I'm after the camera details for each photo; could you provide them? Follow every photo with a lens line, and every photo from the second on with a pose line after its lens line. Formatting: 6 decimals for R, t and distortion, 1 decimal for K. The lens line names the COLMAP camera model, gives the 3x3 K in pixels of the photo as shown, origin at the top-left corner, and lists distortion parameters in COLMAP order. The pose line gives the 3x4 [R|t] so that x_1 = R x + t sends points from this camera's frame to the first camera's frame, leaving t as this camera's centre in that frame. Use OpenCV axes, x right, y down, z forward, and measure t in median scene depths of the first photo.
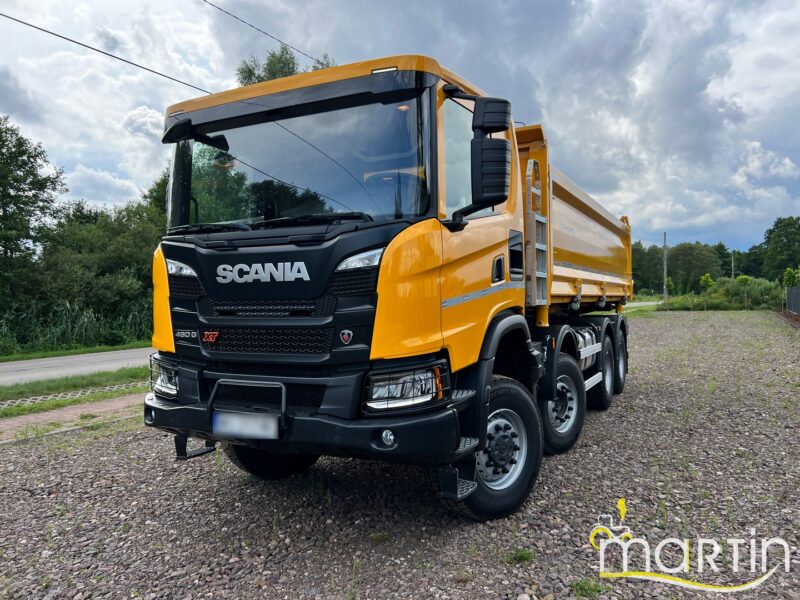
lens RADIAL K [[669.0, 0, 400.0], [0, 669.0, 300.0], [0, 0, 1]] dist [-0.000171, -0.002070]
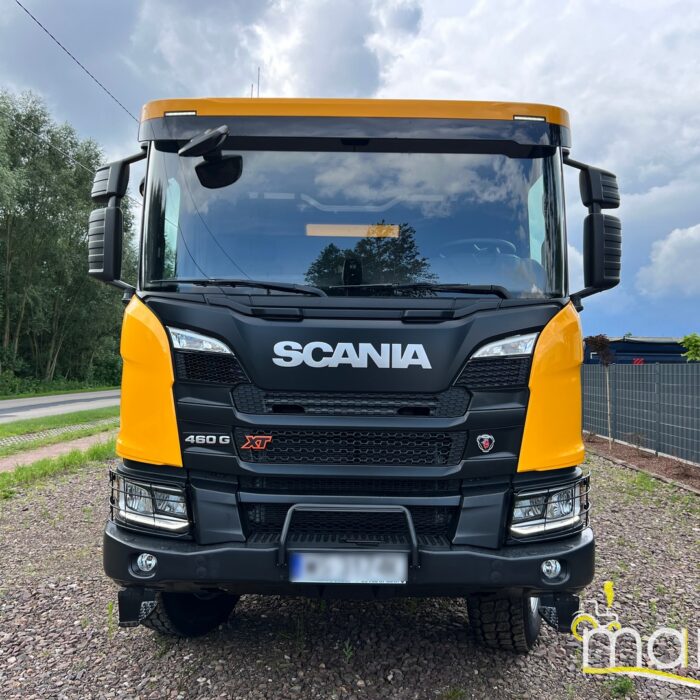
lens RADIAL K [[767.6, 0, 350.0], [0, 767.6, 350.0], [0, 0, 1]] dist [0.021318, -0.042181]
pose [[0.882424, 0.042767, 0.468507, -0.619866], [-0.028388, 0.998885, -0.037712, -0.015220], [-0.469598, 0.019978, 0.882654, 0.264217]]
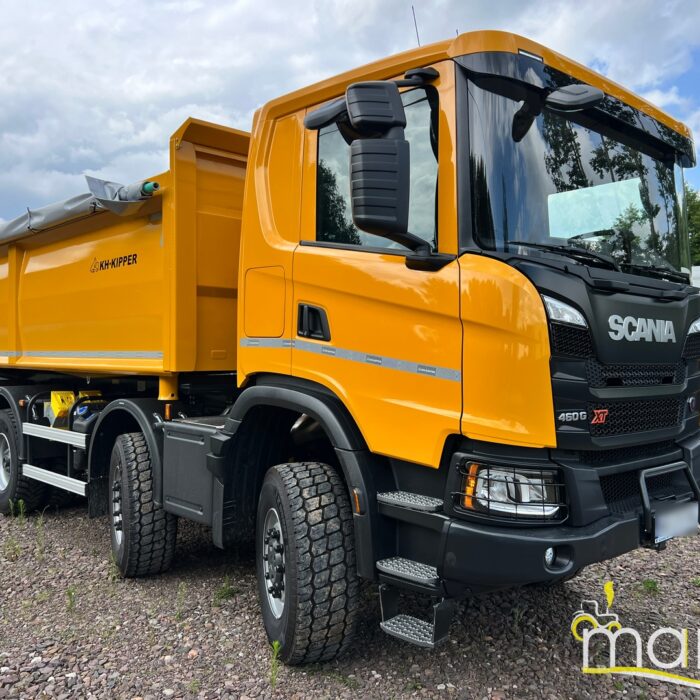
lens RADIAL K [[712.3, 0, 350.0], [0, 712.3, 350.0], [0, 0, 1]] dist [0.116063, -0.214788]
pose [[0.322755, 0.022800, 0.946208, -1.152661], [-0.017802, 0.999679, -0.018016, 0.004587], [-0.946315, -0.011029, 0.323057, 1.079856]]
